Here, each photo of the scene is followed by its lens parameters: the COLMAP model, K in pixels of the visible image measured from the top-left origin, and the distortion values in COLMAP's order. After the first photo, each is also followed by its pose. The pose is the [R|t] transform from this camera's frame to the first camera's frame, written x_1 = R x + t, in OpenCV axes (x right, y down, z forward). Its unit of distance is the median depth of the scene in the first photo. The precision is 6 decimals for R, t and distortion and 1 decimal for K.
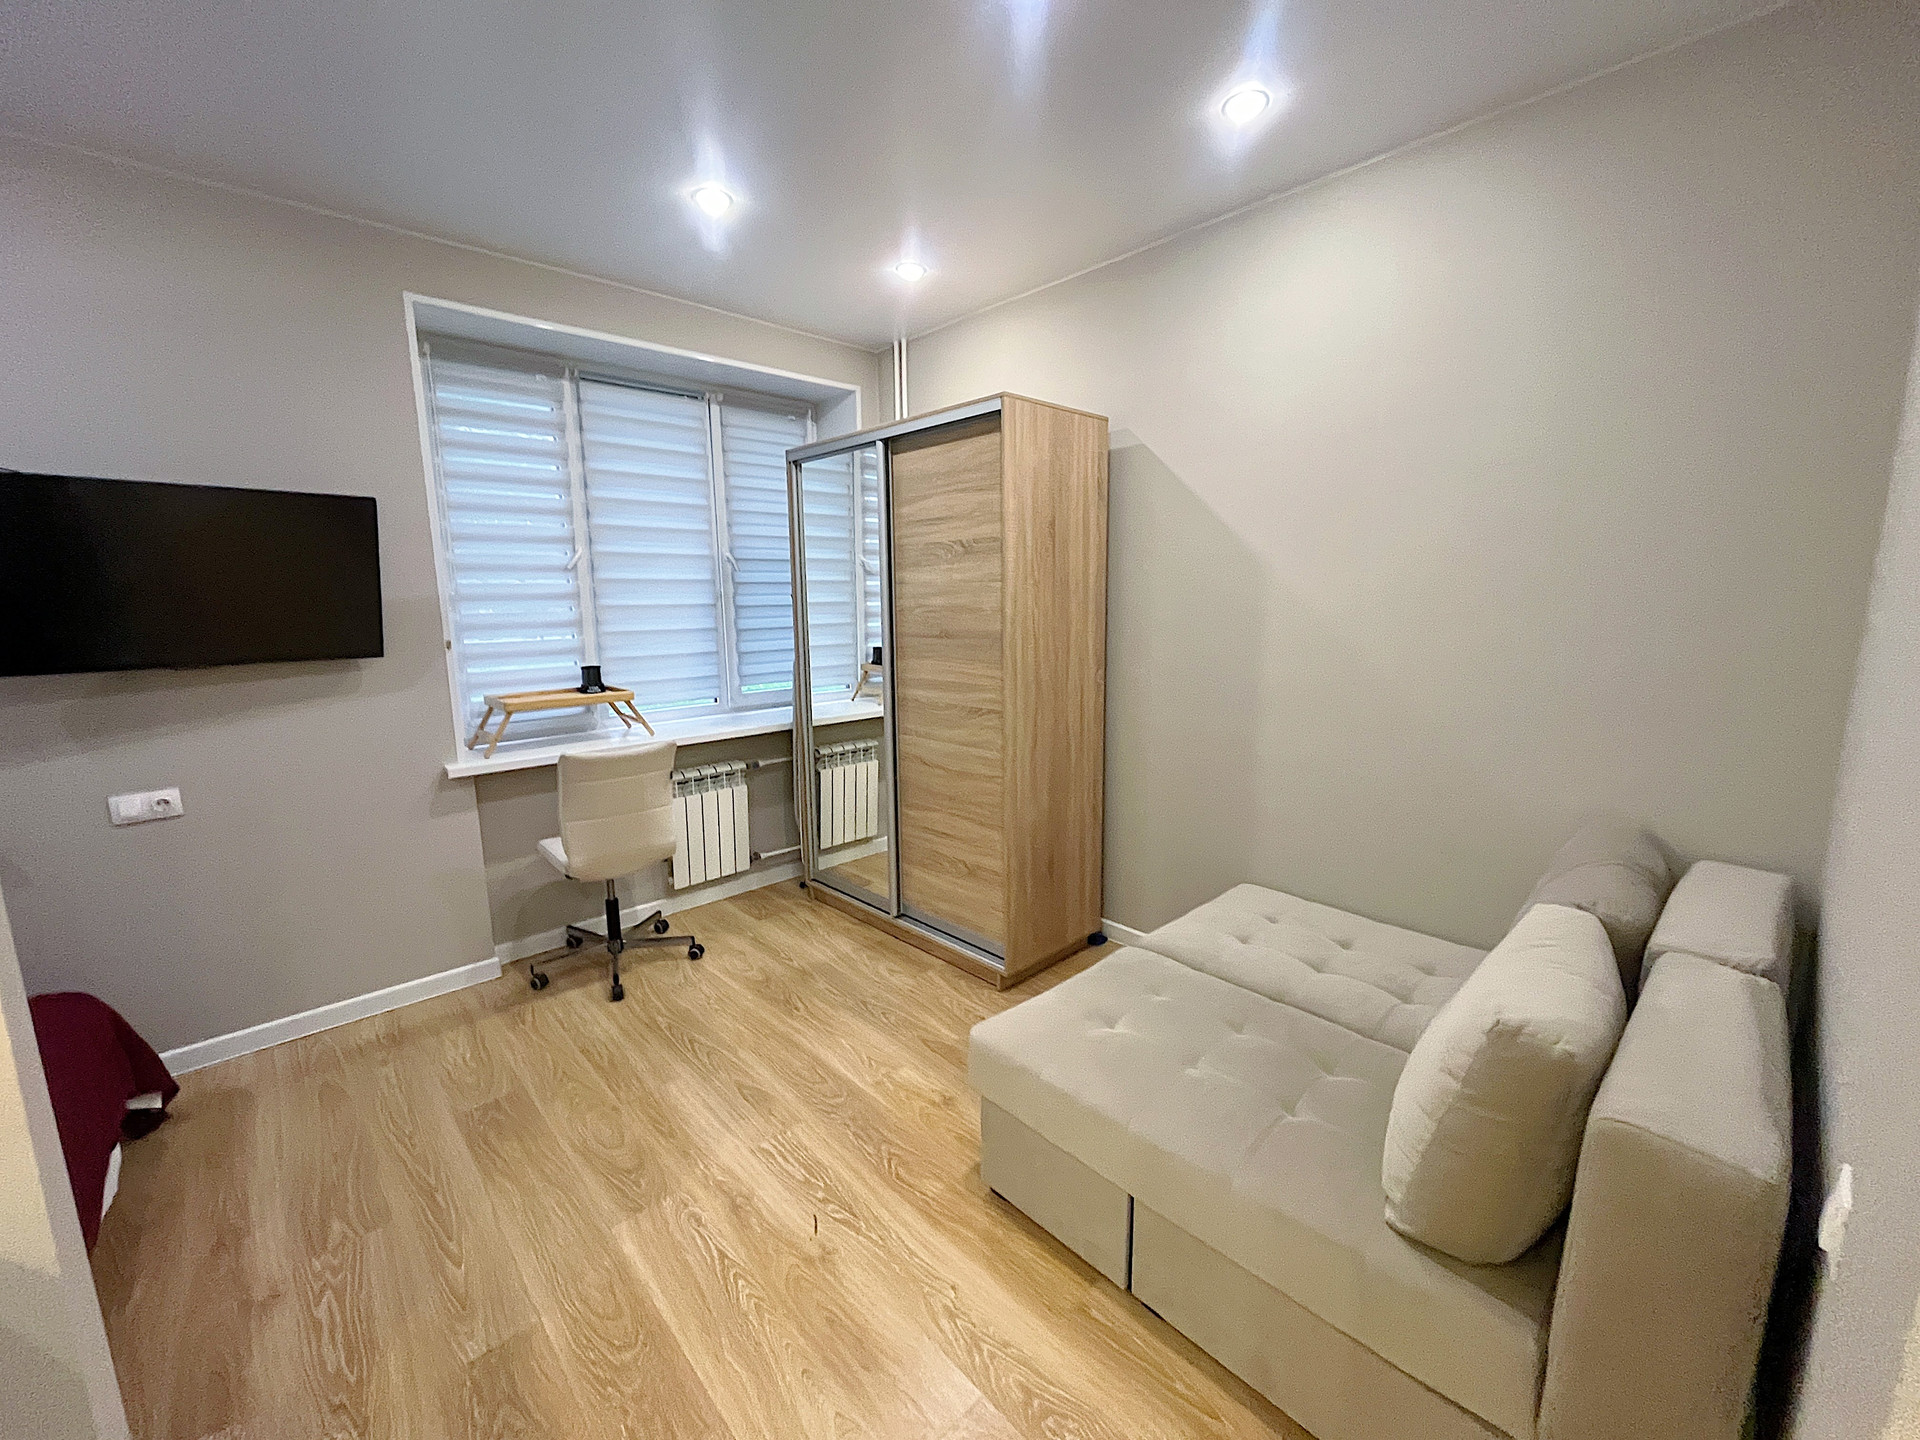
lens RADIAL K [[775.6, 0, 966.7], [0, 775.6, 720.7], [0, 0, 1]] dist [-0.003092, 0.000106]
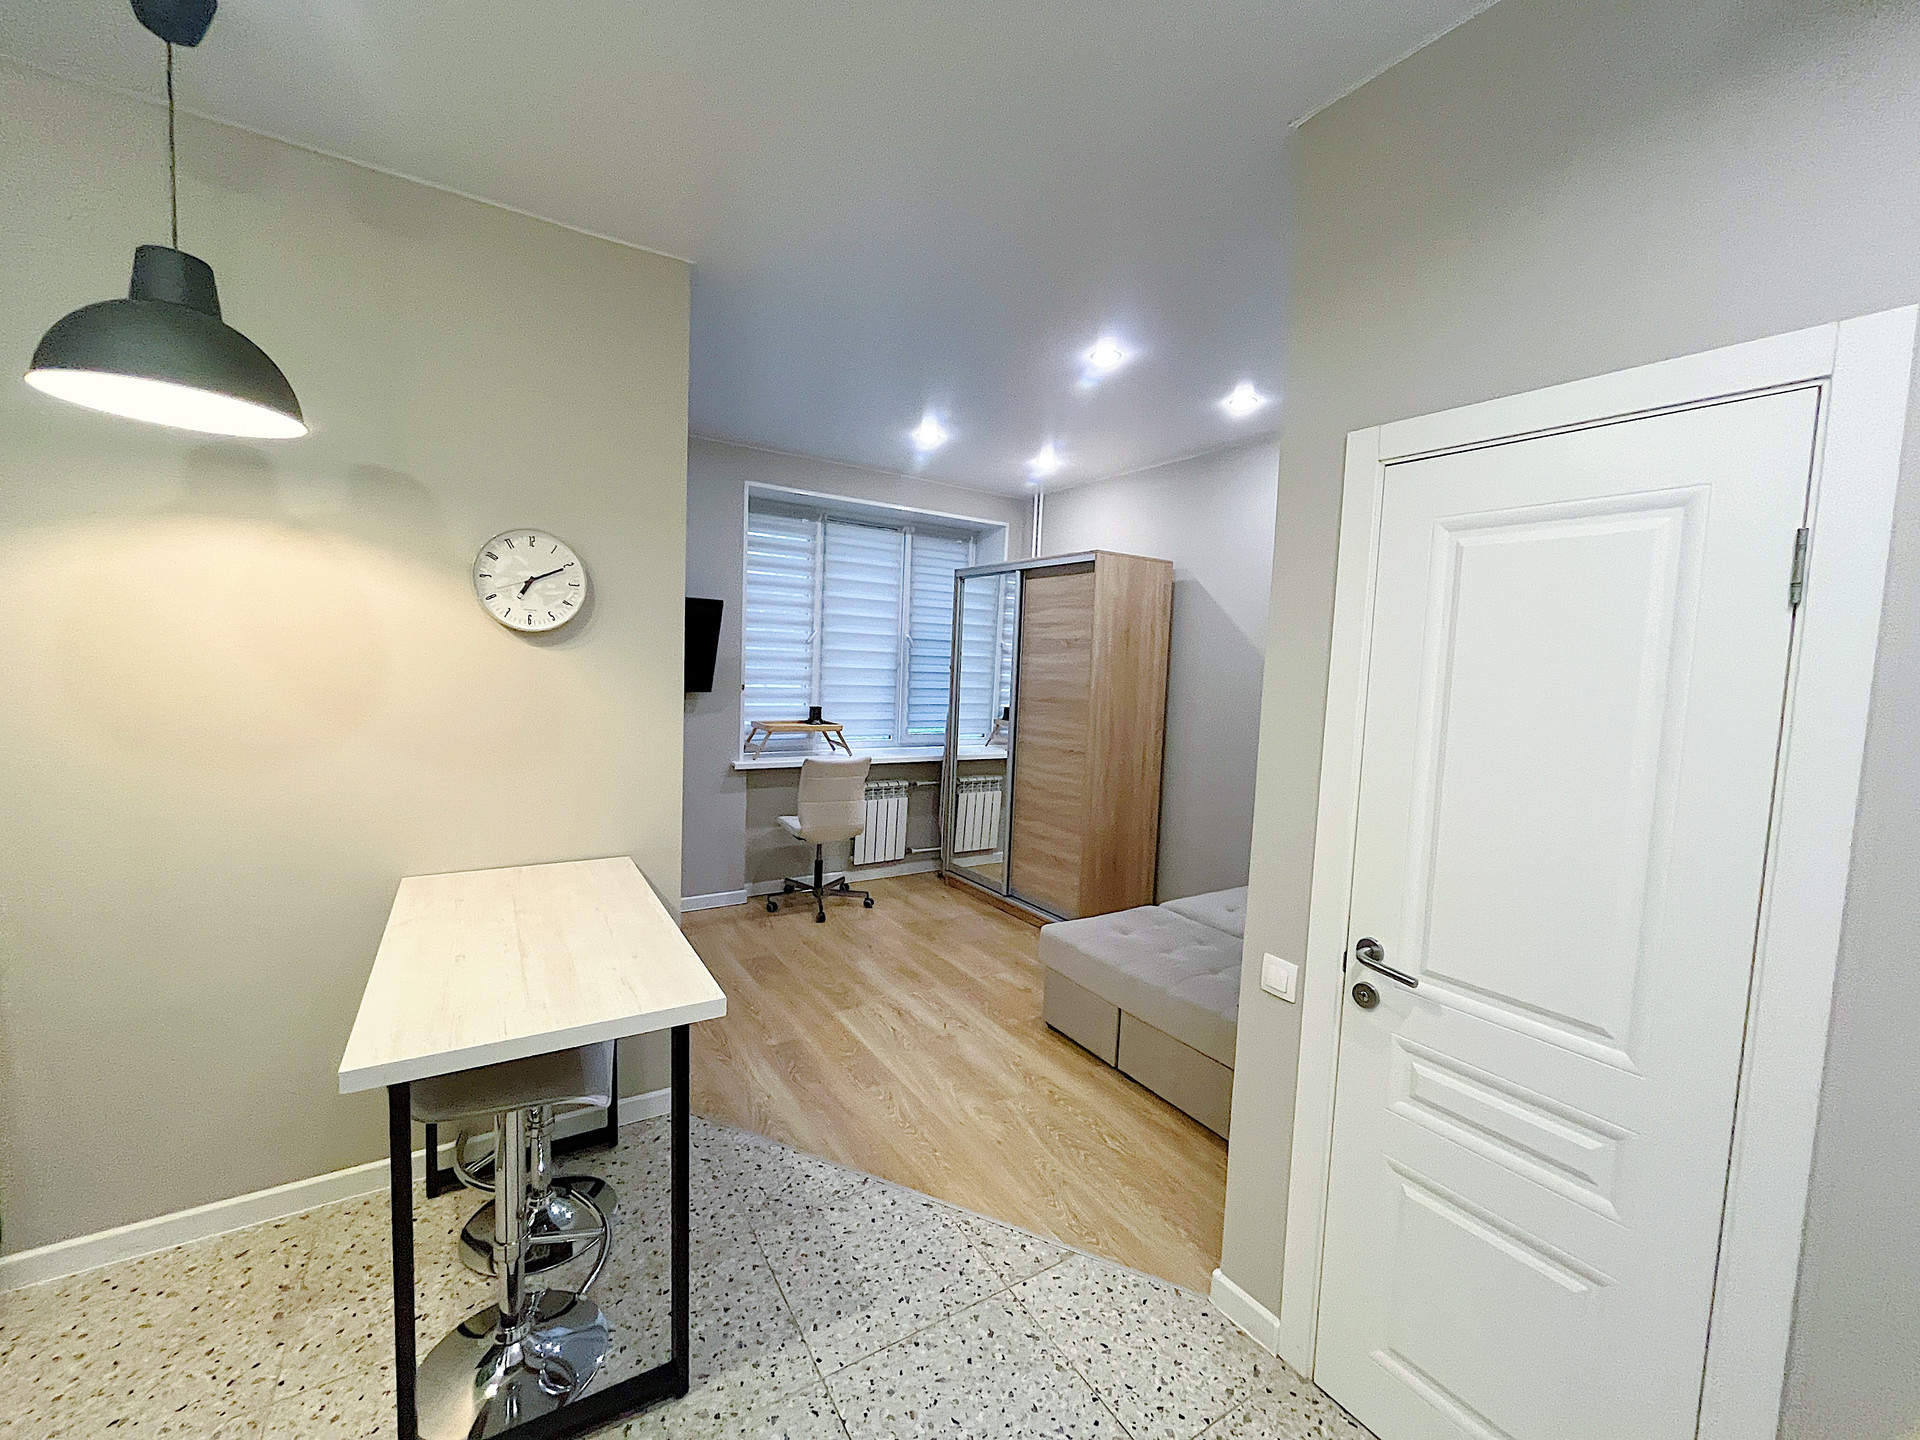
lens RADIAL K [[775.6, 0, 956.9], [0, 775.6, 722.3], [0, 0, 1]] dist [-0.003092, 0.000106]
pose [[0.981335, 0.065714, -0.180732, 0.062881], [-0.081212, 0.993503, -0.079728, 0.064030], [0.174319, 0.092917, 0.980296, -0.472506]]
